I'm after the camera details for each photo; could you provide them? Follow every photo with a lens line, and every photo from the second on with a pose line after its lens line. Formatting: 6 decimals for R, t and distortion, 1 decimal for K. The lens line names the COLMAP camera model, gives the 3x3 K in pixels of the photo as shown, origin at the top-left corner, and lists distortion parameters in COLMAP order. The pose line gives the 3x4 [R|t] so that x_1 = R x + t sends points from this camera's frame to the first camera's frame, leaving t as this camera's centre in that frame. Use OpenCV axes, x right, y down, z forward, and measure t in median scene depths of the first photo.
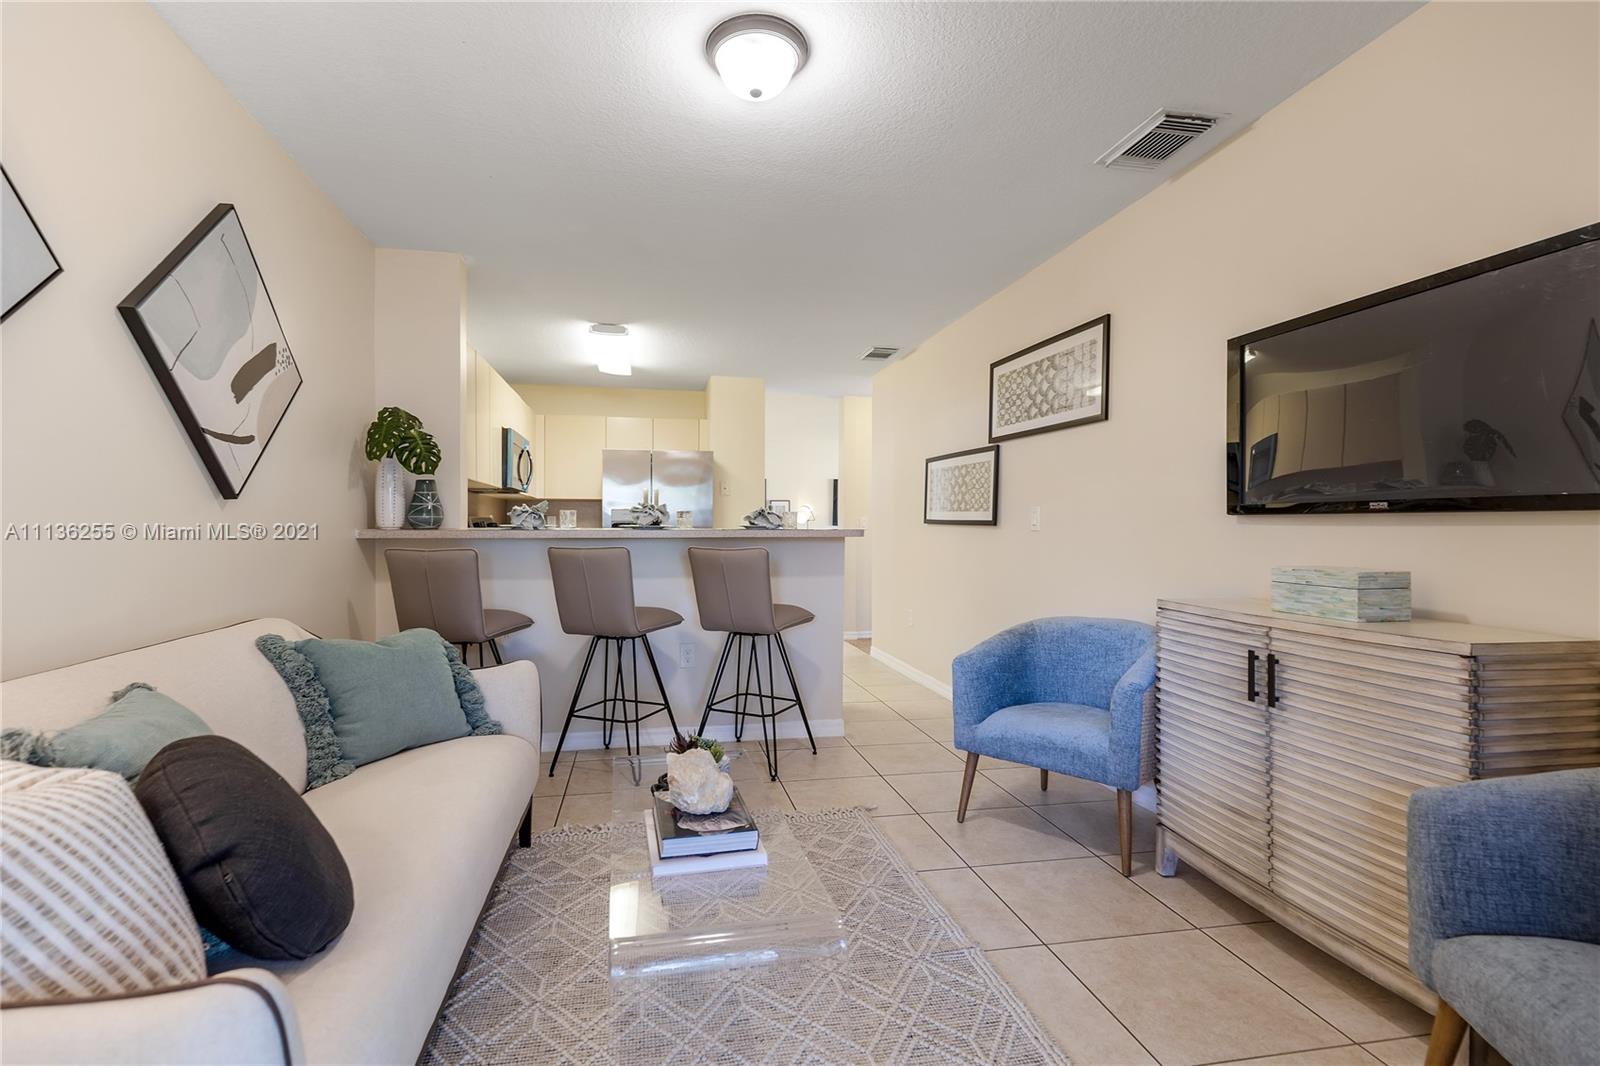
lens RADIAL K [[730.2, 0, 793.0], [0, 730.2, 530.3], [0, 0, 1]] dist [0.011715, -0.003055]
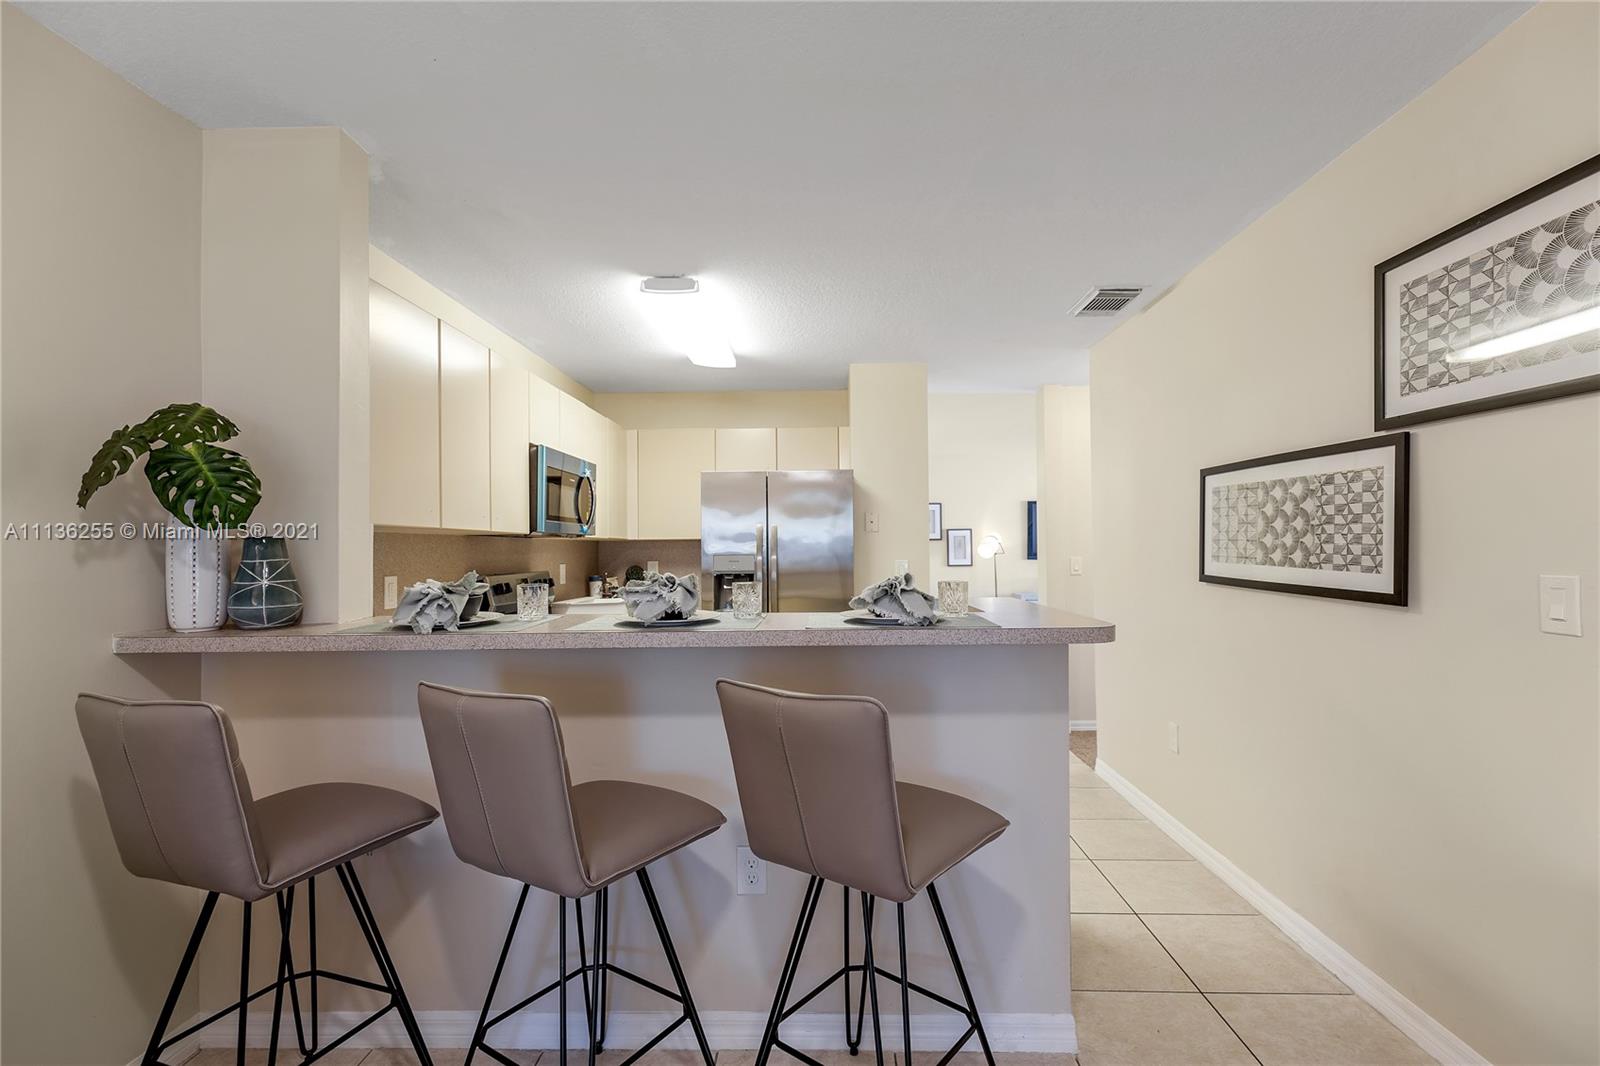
lens RADIAL K [[730.2, 0, 830.0], [0, 730.2, 533.0], [0, 0, 1]] dist [0.011715, -0.003055]
pose [[0.979291, -0.016819, -0.201760, 0.012978], [0.011822, 0.999593, -0.025945, -0.040521], [0.202115, 0.023023, 0.979091, 0.423985]]
